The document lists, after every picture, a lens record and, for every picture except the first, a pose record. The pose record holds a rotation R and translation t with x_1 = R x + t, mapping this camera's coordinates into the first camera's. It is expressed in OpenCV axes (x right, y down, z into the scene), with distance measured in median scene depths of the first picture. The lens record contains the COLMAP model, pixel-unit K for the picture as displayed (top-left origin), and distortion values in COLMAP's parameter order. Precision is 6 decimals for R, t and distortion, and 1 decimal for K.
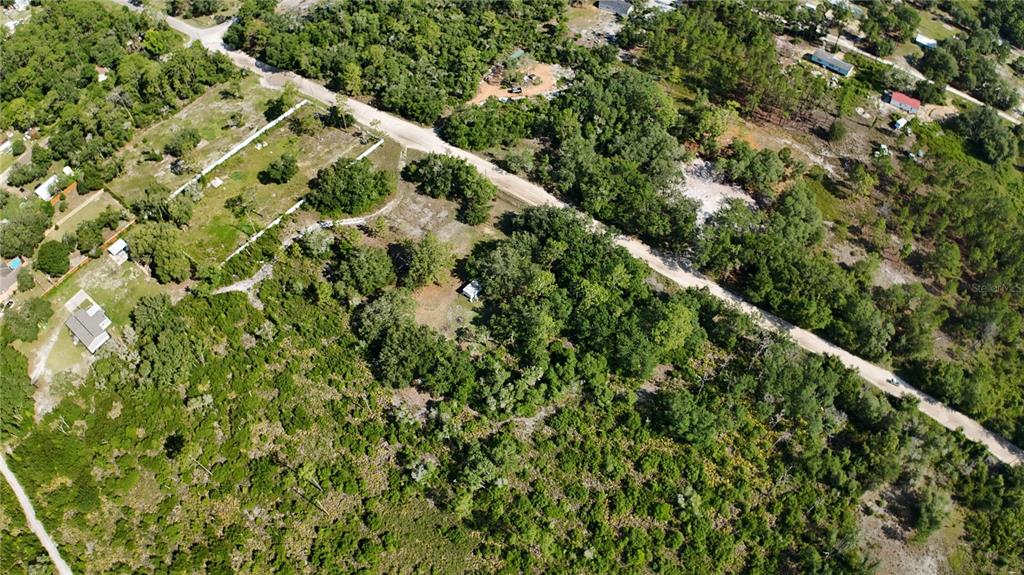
lens RADIAL K [[638.0, 0, 514.2], [0, 638.0, 292.3], [0, 0, 1]] dist [-0.189792, 0.022636]
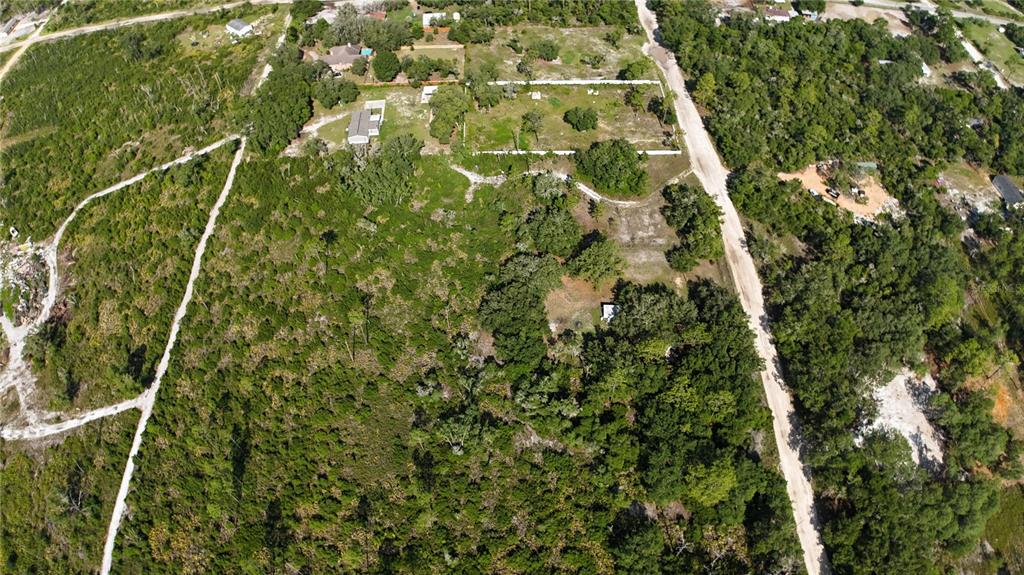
lens RADIAL K [[638.0, 0, 514.2], [0, 638.0, 292.3], [0, 0, 1]] dist [-0.189792, 0.022636]
pose [[0.616499, 0.629292, -0.473202, 0.263450], [-0.628286, 0.755410, 0.186044, -0.105425], [0.474538, 0.182611, 0.861085, 0.074433]]
